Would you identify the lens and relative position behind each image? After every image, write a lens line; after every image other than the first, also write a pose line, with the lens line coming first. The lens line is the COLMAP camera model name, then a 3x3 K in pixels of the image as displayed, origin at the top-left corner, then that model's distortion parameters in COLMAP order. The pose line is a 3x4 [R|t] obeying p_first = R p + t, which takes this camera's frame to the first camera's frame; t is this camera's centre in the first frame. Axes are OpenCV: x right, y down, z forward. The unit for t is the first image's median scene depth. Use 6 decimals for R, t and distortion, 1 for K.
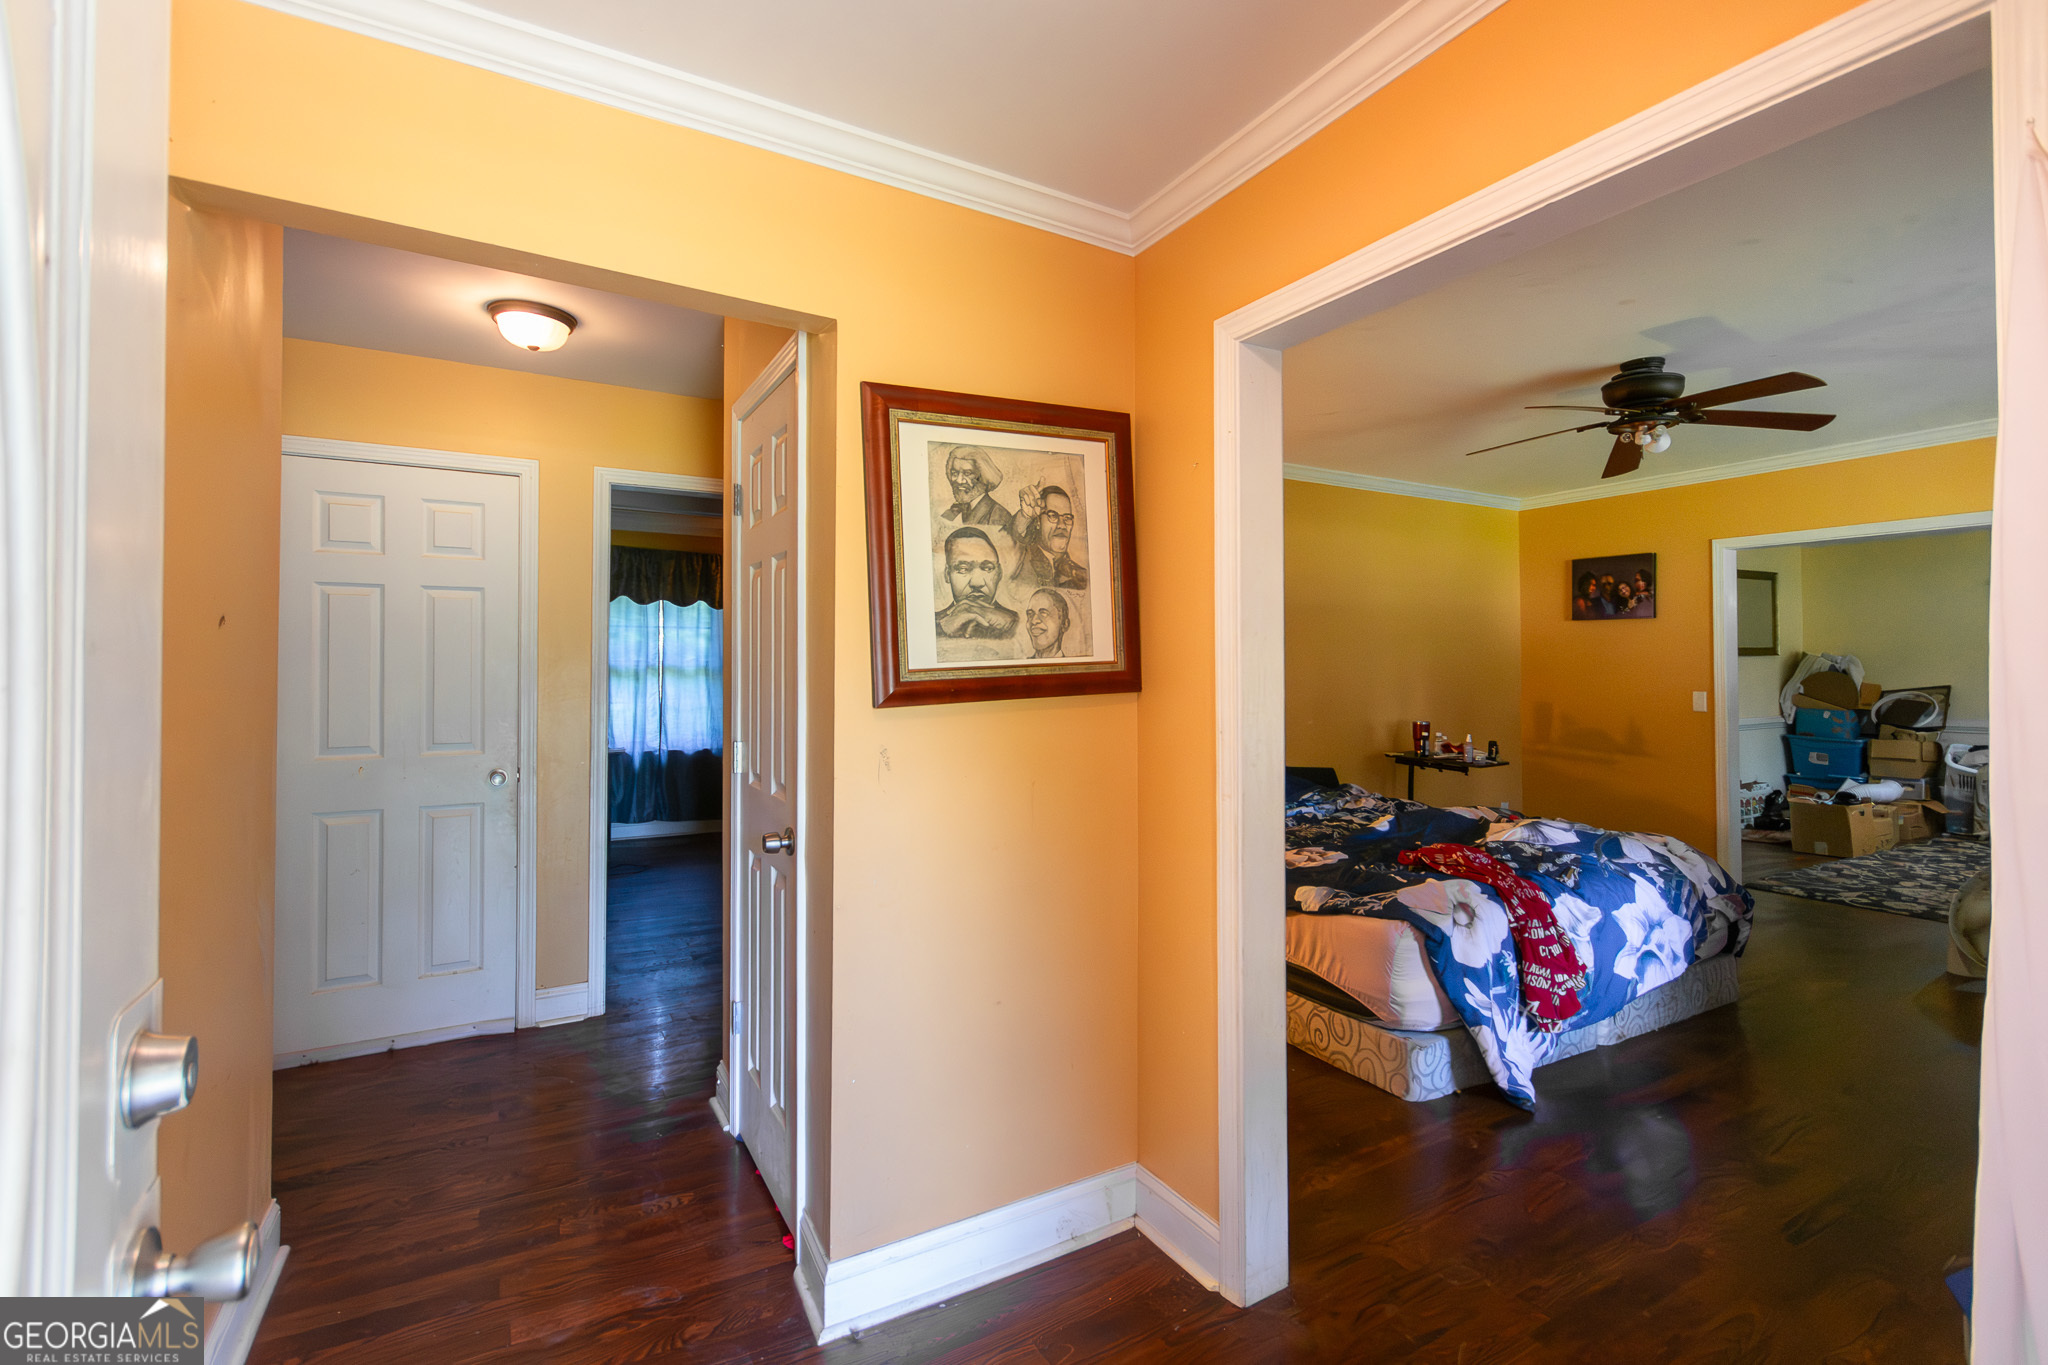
lens RADIAL K [[932.3, 0, 1037.4], [0, 932.3, 660.5], [0, 0, 1]] dist [0.004182, -0.001621]
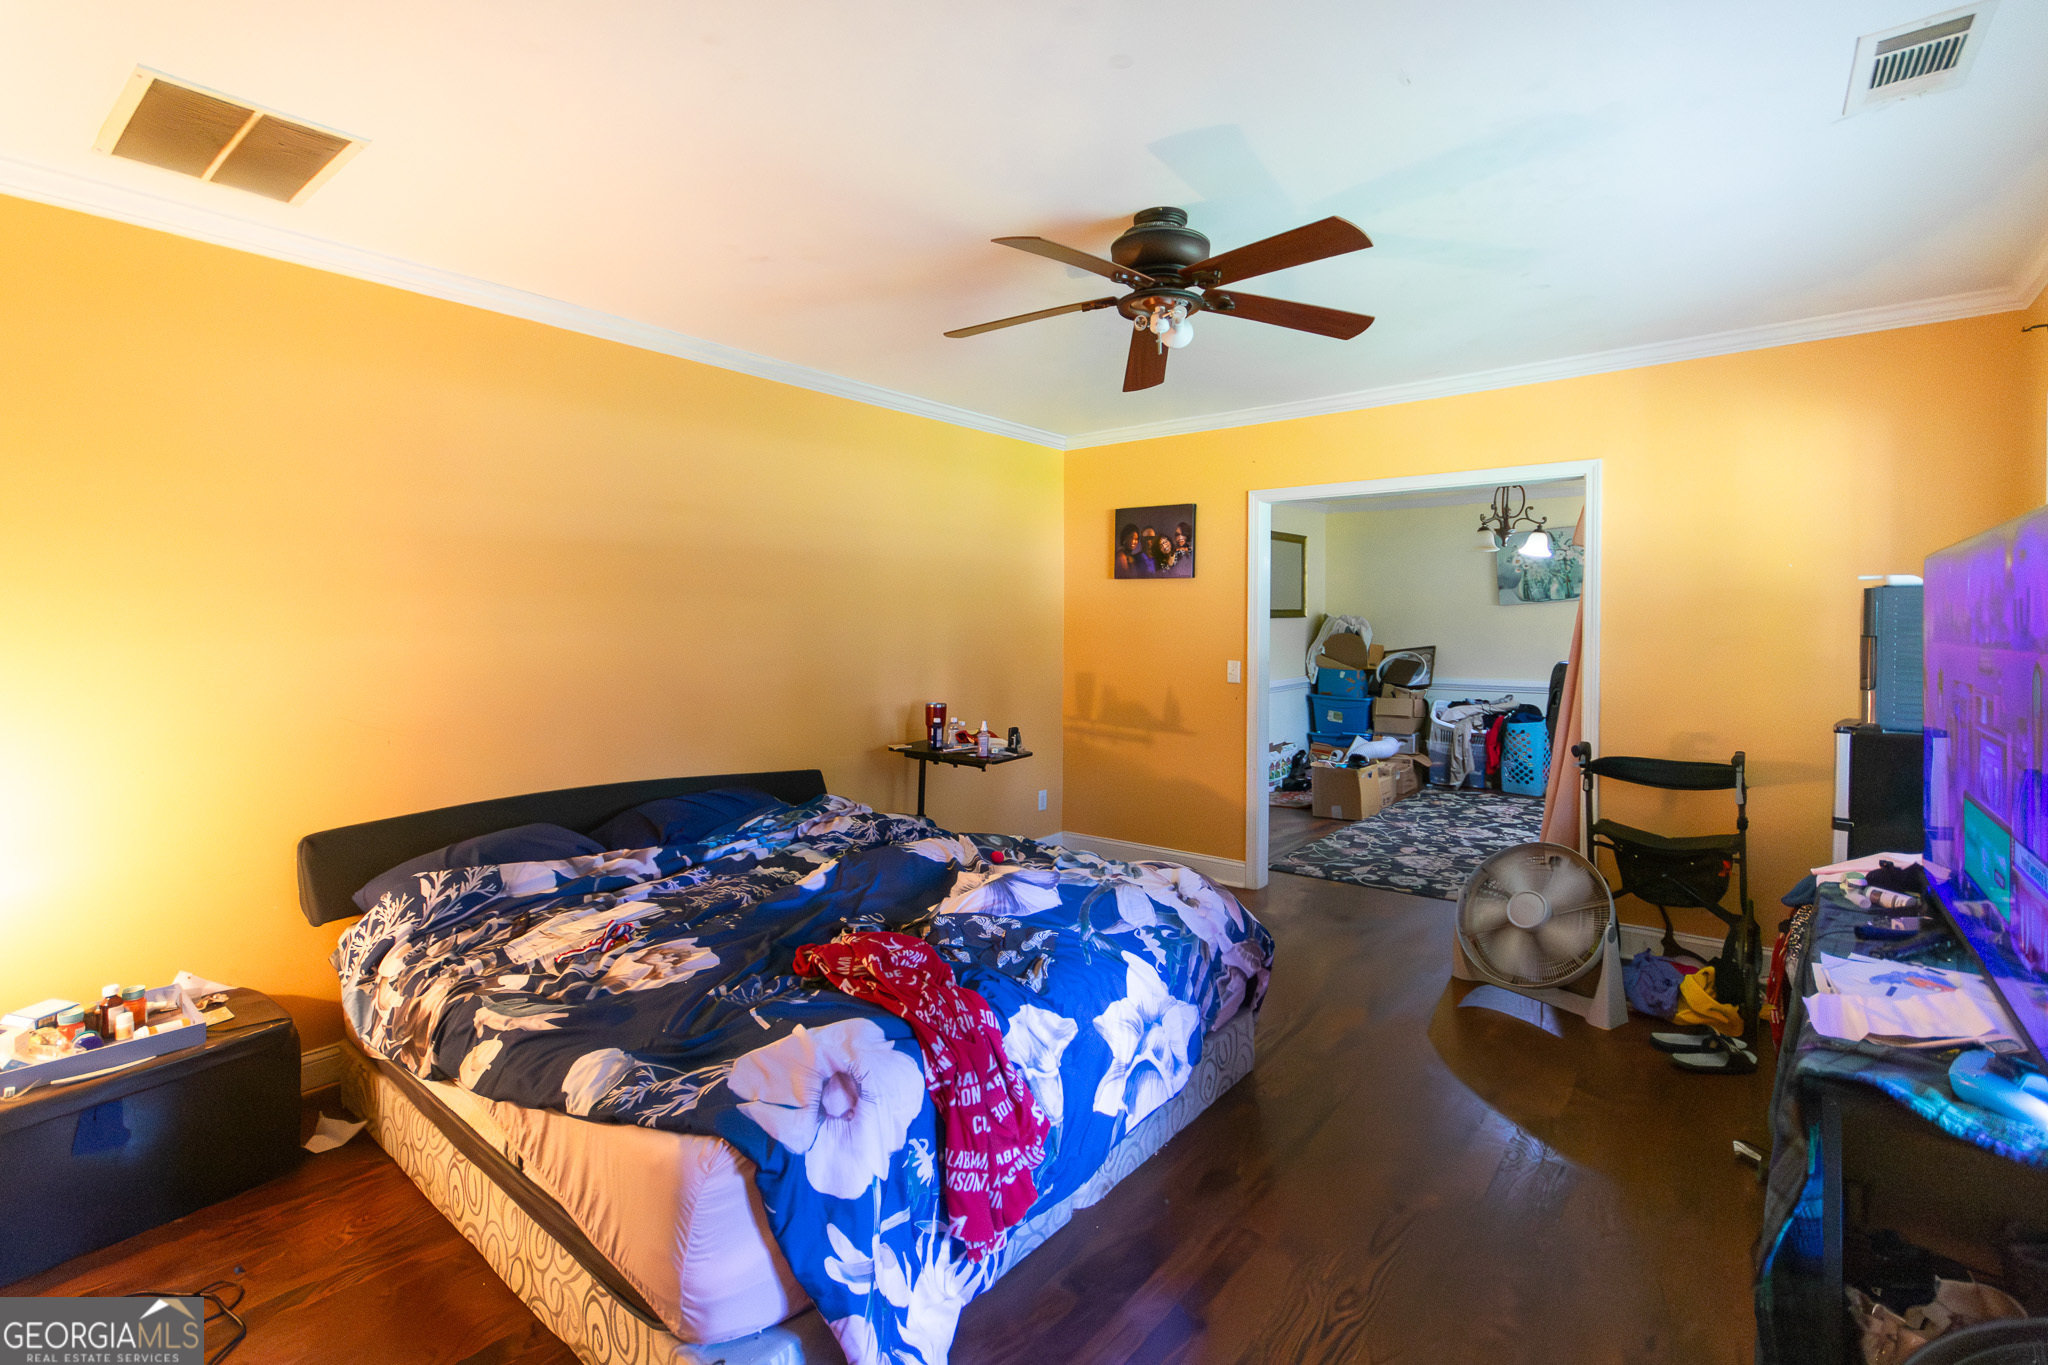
lens RADIAL K [[932.3, 0, 1016.2], [0, 932.3, 675.8], [0, 0, 1]] dist [0.004182, -0.001621]
pose [[0.931948, -0.020675, 0.362003, 0.268381], [-0.002583, 0.997969, 0.063646, -0.012552], [-0.362584, -0.060250, 0.930002, 0.341174]]
